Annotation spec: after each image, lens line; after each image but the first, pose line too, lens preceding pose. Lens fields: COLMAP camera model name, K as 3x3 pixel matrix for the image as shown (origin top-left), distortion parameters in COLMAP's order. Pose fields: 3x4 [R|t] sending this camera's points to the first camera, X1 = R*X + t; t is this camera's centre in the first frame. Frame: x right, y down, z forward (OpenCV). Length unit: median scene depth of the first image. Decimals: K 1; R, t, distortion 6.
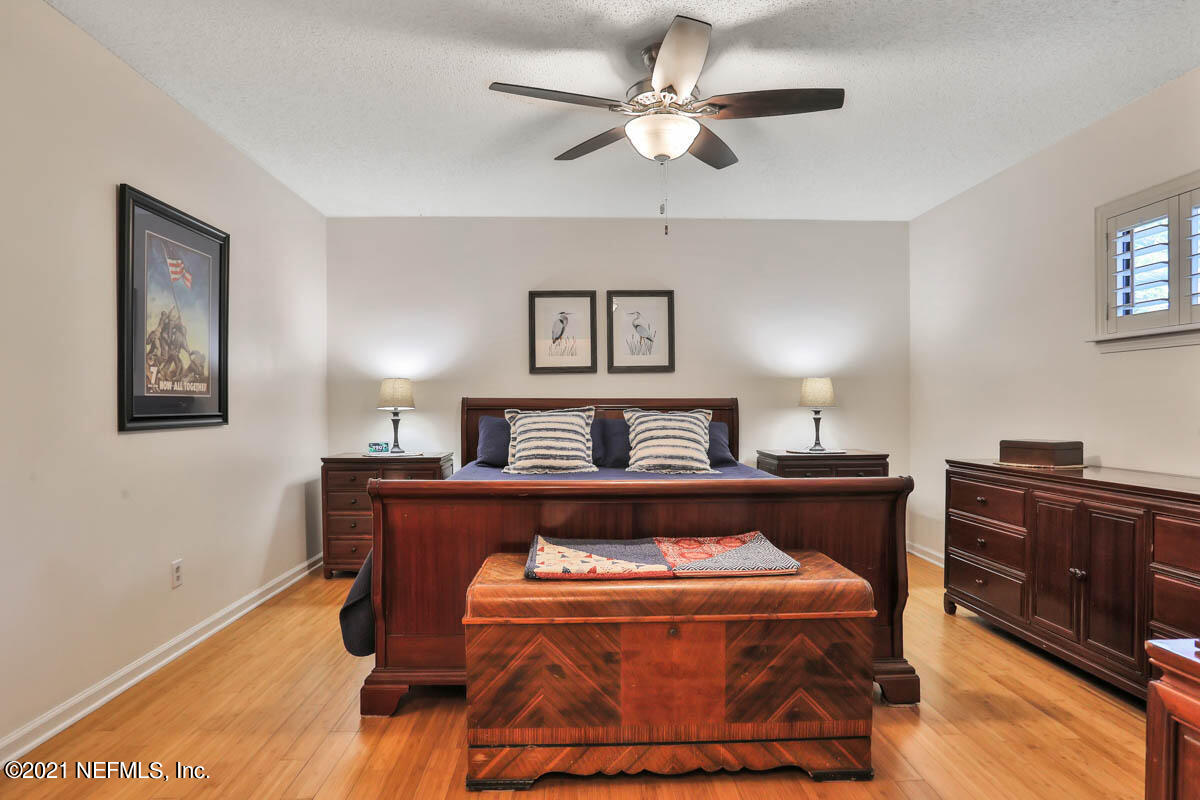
lens RADIAL K [[653.4, 0, 594.6], [0, 653.4, 403.0], [0, 0, 1]] dist [-0.050978, 0.005564]
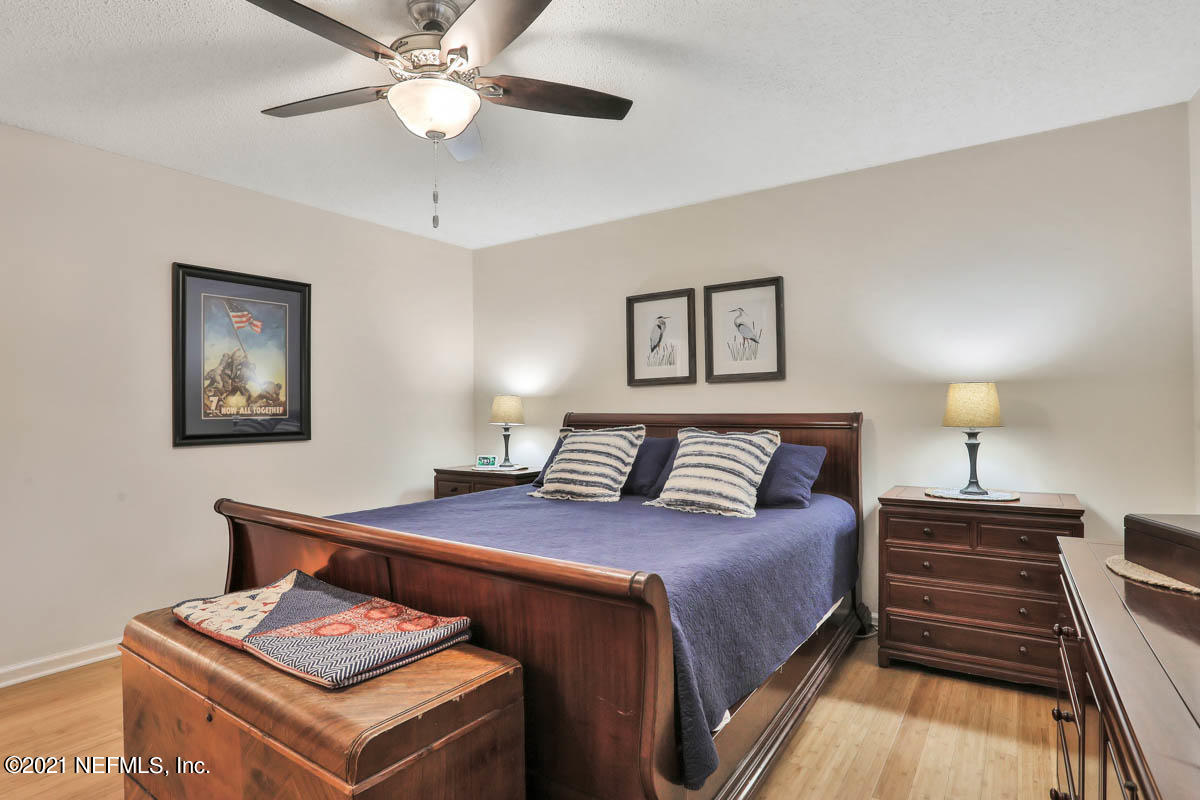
lens RADIAL K [[627.8, 0, 593.3], [0, 627.8, 400.8], [0, 0, 1]] dist [-0.066792, 0.029137]
pose [[0.800315, -0.013174, -0.599435, 0.476149], [0.008775, 0.999909, -0.010261, -0.019901], [0.599515, 0.002952, 0.800358, 0.320430]]
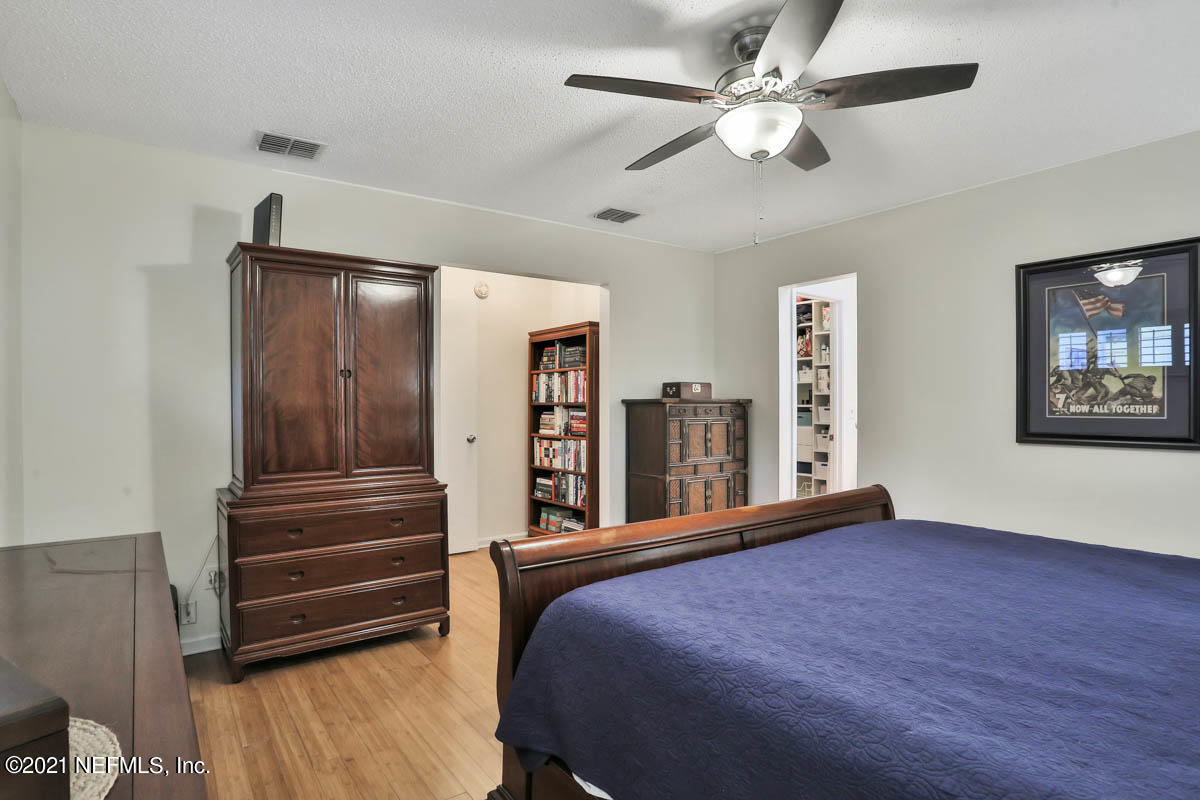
lens RADIAL K [[627.8, 0, 592.2], [0, 627.8, 407.7], [0, 0, 1]] dist [-0.066792, 0.029137]
pose [[-0.834418, 0.004390, -0.551115, 0.500242], [0.001531, 0.999983, 0.005646, -0.026504], [0.551130, 0.003868, -0.834410, 1.035007]]
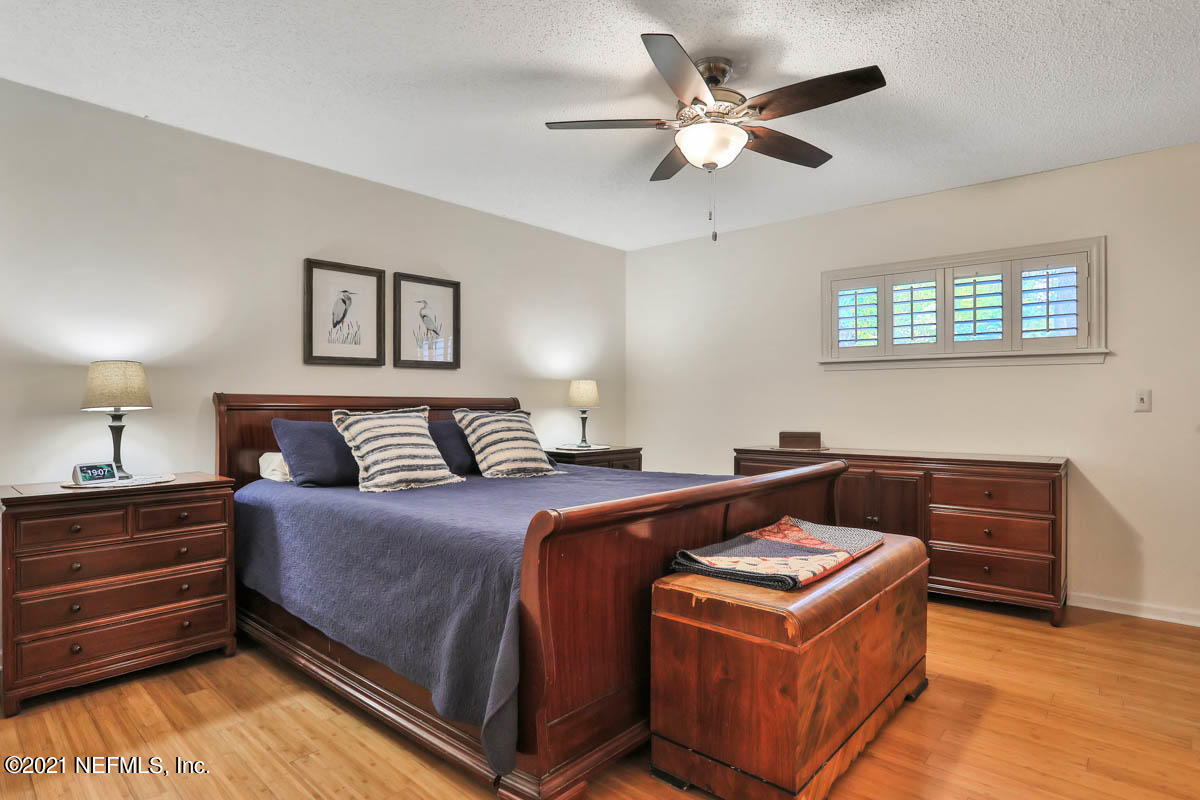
lens RADIAL K [[627.8, 0, 595.3], [0, 627.8, 392.4], [0, 0, 1]] dist [-0.066792, 0.029137]
pose [[0.694708, 0.017123, 0.719088, -0.474558], [-0.005367, 0.999812, -0.018623, 0.001264], [-0.719272, 0.009078, 0.694669, 0.290812]]
